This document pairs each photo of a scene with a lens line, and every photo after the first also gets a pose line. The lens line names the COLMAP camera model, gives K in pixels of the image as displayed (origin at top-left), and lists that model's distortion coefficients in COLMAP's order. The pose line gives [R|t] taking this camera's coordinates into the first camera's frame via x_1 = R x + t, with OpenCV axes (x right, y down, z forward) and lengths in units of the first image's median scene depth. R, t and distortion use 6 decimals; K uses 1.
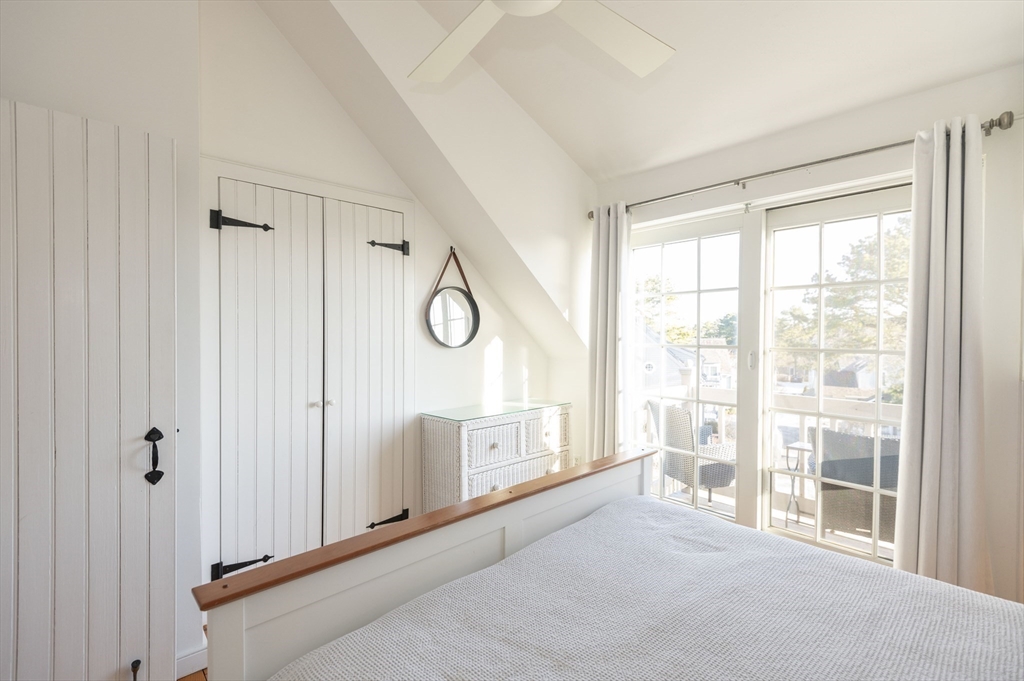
lens RADIAL K [[458.1, 0, 509.2], [0, 458.1, 340.5], [0, 0, 1]] dist [0.020225, -0.000148]
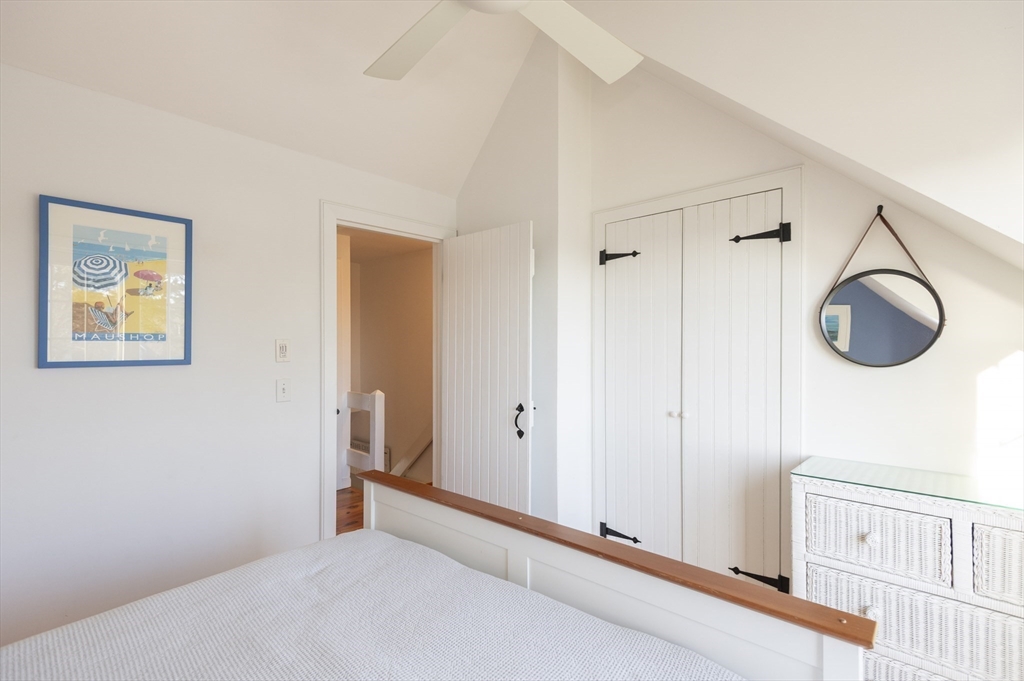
lens RADIAL K [[467.5, 0, 515.5], [0, 467.5, 337.9], [0, 0, 1]] dist [0.023770, -0.013843]
pose [[0.110249, -0.014780, -0.993794, 0.569218], [-0.014010, 0.999767, -0.016423, -0.007794], [0.993805, 0.015734, 0.110017, 0.536340]]
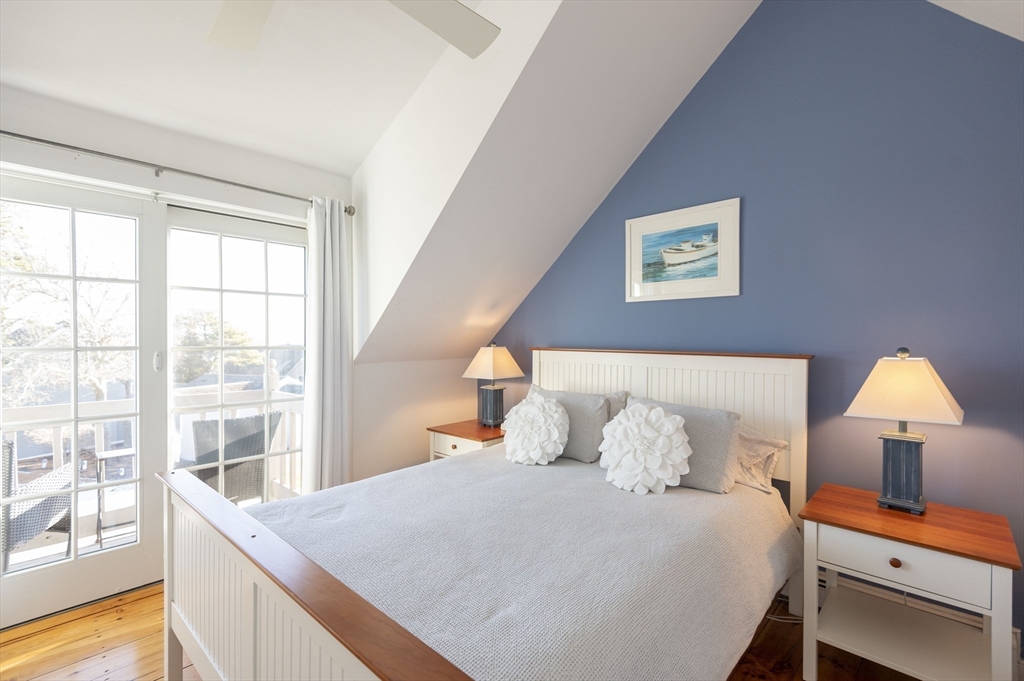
lens RADIAL K [[467.5, 0, 515.5], [0, 467.5, 337.9], [0, 0, 1]] dist [0.023770, -0.013843]
pose [[-0.092523, -0.016481, 0.995574, -0.509367], [0.015880, 0.999711, 0.018025, -0.011182], [-0.995584, 0.017477, -0.092235, 0.383936]]
